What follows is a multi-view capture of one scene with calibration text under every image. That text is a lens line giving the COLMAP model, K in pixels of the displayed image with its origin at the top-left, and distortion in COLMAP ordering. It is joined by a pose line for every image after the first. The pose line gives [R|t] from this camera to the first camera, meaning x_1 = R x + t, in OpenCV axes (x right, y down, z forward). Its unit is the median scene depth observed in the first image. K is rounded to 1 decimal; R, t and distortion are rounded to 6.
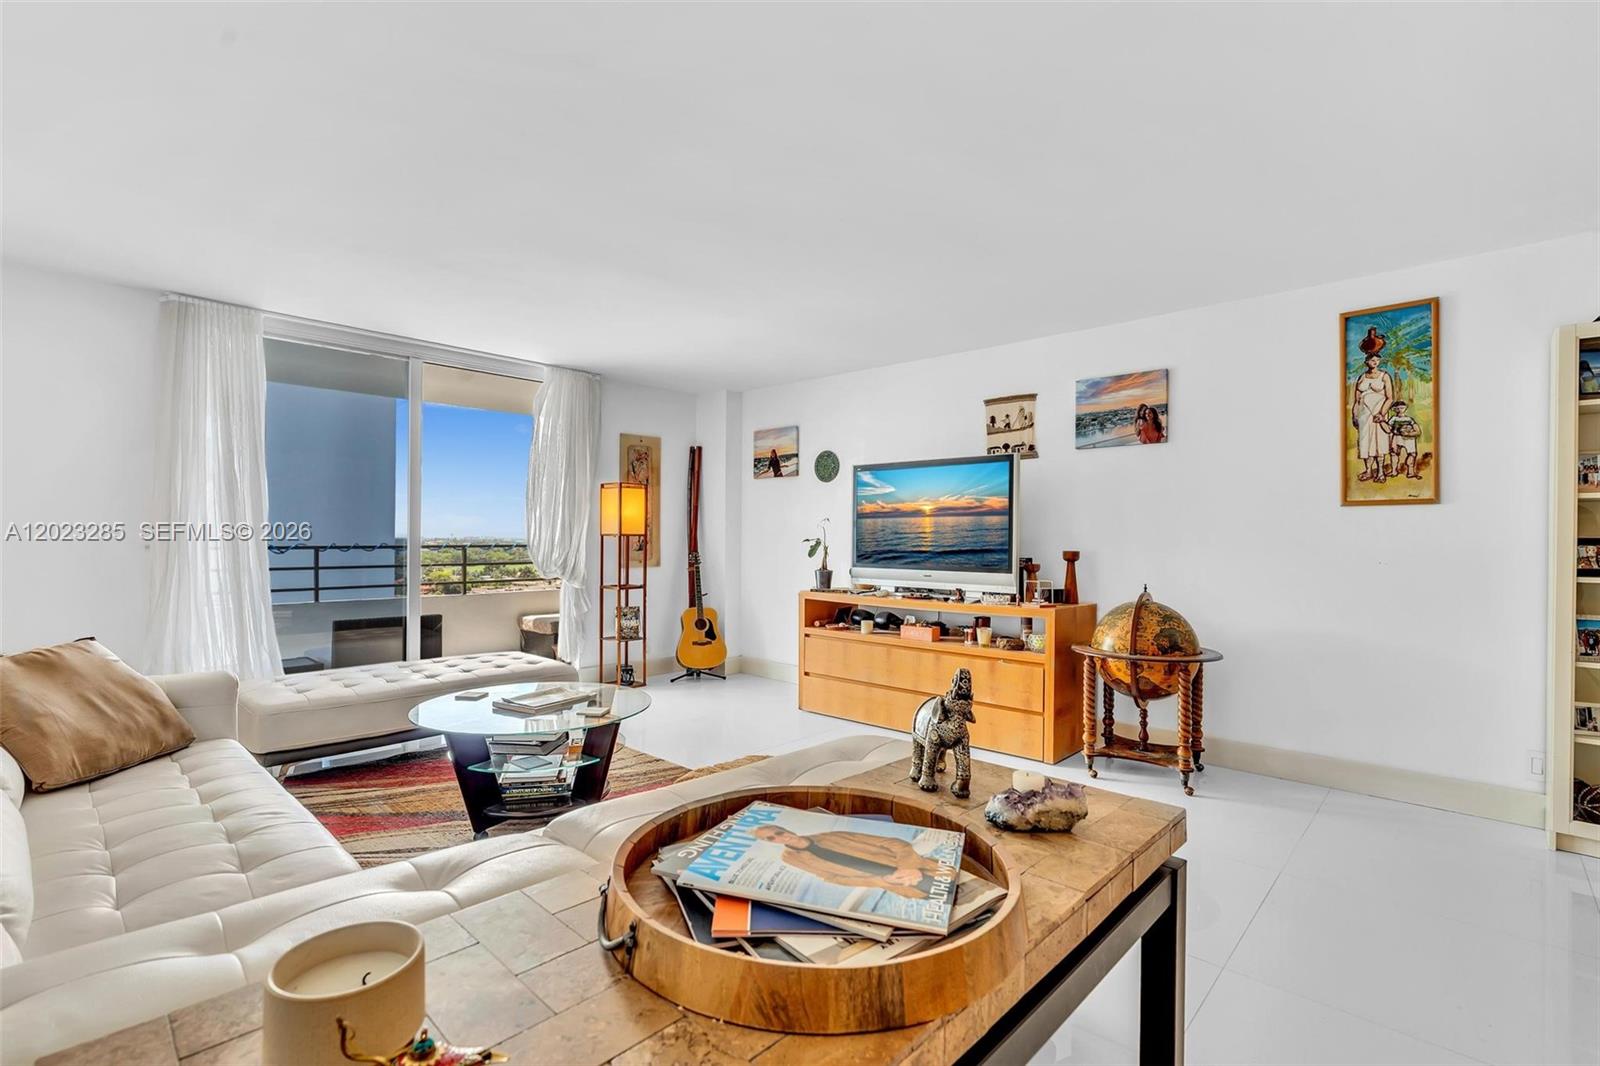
lens RADIAL K [[718.9, 0, 794.9], [0, 718.9, 538.1], [0, 0, 1]] dist [-0.000618, -0.000010]
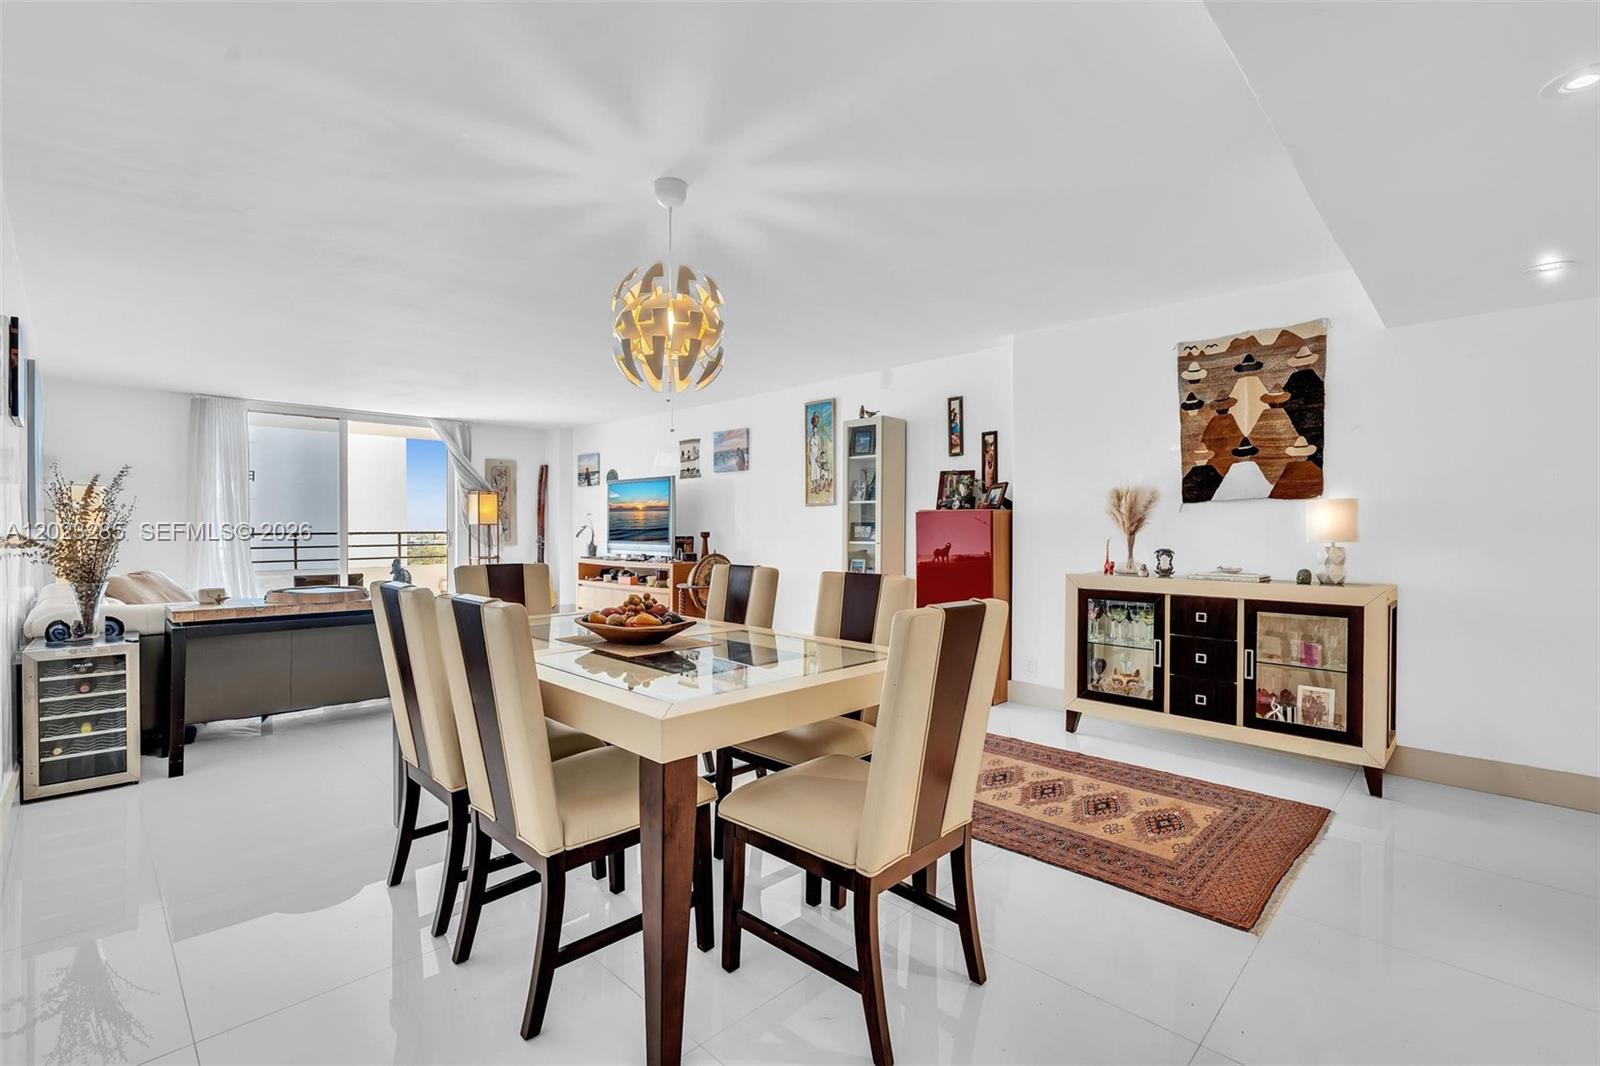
lens RADIAL K [[718.9, 0, 794.9], [0, 718.9, 538.1], [0, 0, 1]] dist [-0.000618, -0.000010]
pose [[0.999501, -0.005255, -0.031131, 0.605070], [0.005658, 0.999901, 0.012876, 0.011346], [0.031060, -0.013046, 0.999432, -0.674839]]
